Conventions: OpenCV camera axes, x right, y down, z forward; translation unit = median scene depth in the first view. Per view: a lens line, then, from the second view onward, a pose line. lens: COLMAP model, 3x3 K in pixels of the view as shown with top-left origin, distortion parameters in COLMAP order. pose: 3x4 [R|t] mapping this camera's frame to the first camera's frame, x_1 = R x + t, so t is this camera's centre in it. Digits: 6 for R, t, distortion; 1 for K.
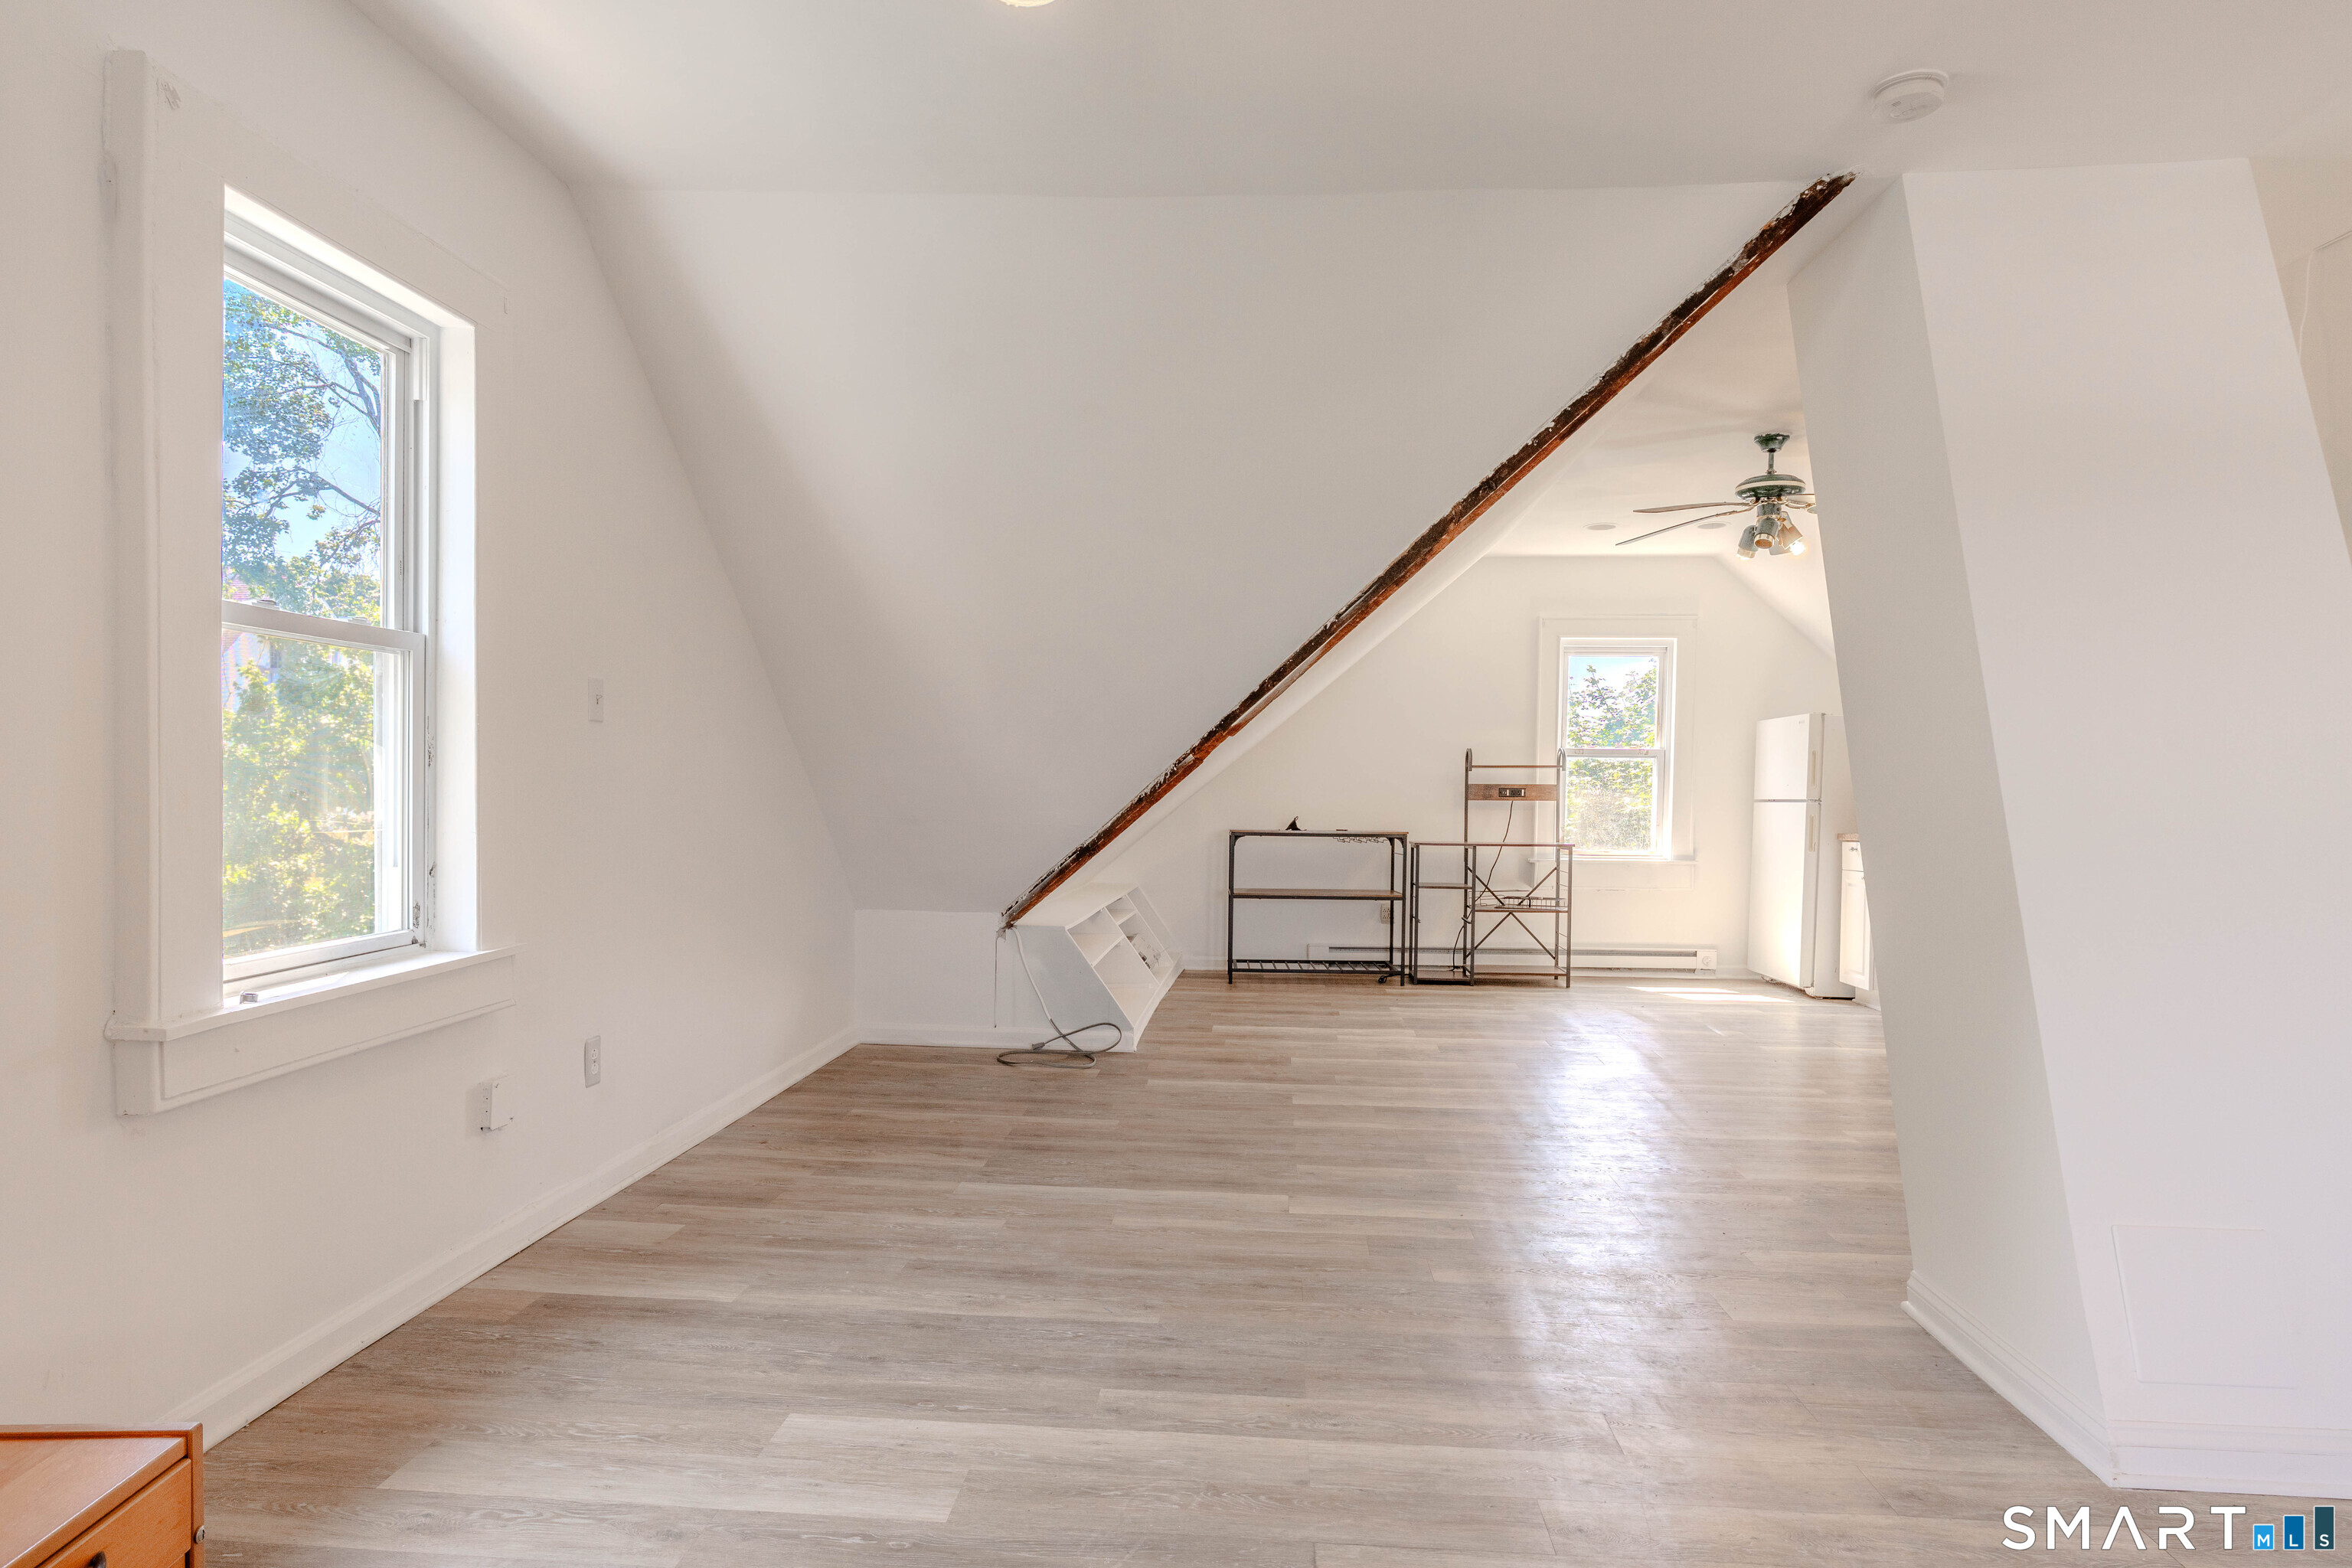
lens RADIAL K [[1332.8, 0, 1176.0], [0, 1332.8, 819.7], [0, 0, 1]] dist [-0.002172, -0.000203]
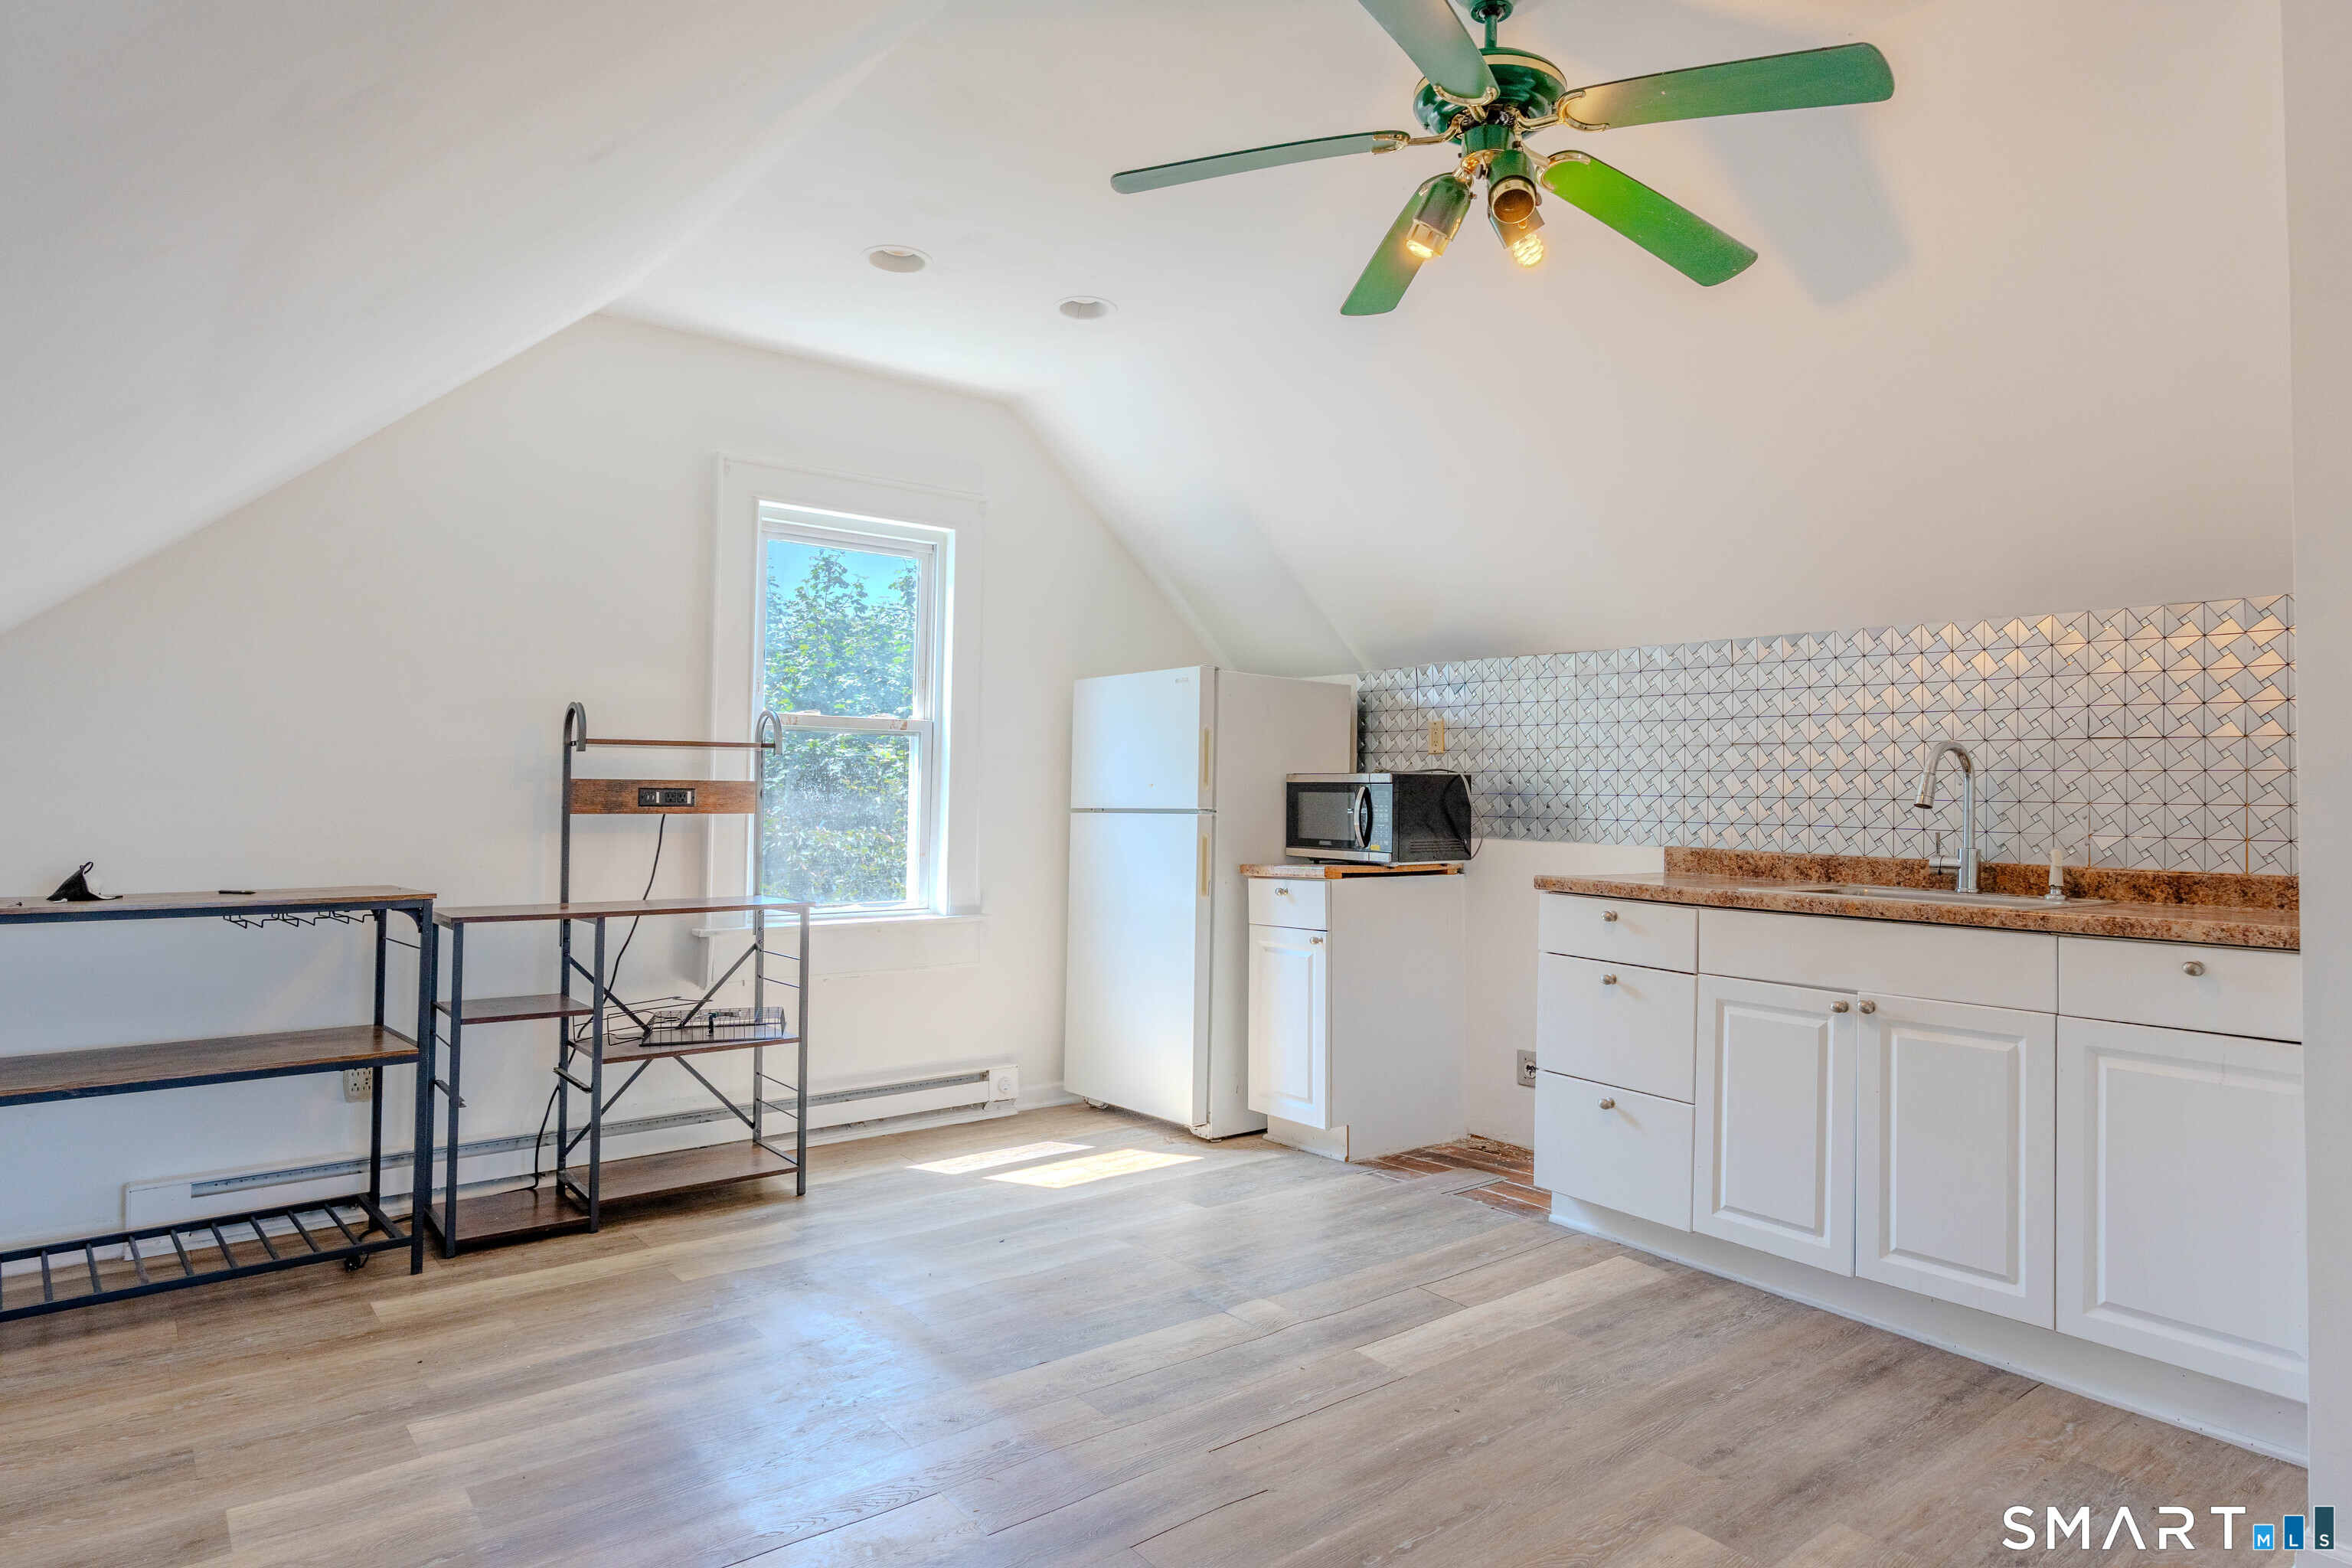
lens RADIAL K [[1354.3, 0, 1237.4], [0, 1354.3, 777.1], [0, 0, 1]] dist [-0.005496, -0.000428]
pose [[0.713915, 0.008544, 0.700180, 0.056166], [0.011520, 0.999647, -0.023944, -0.013701], [-0.700137, 0.025160, 0.713565, 0.507884]]
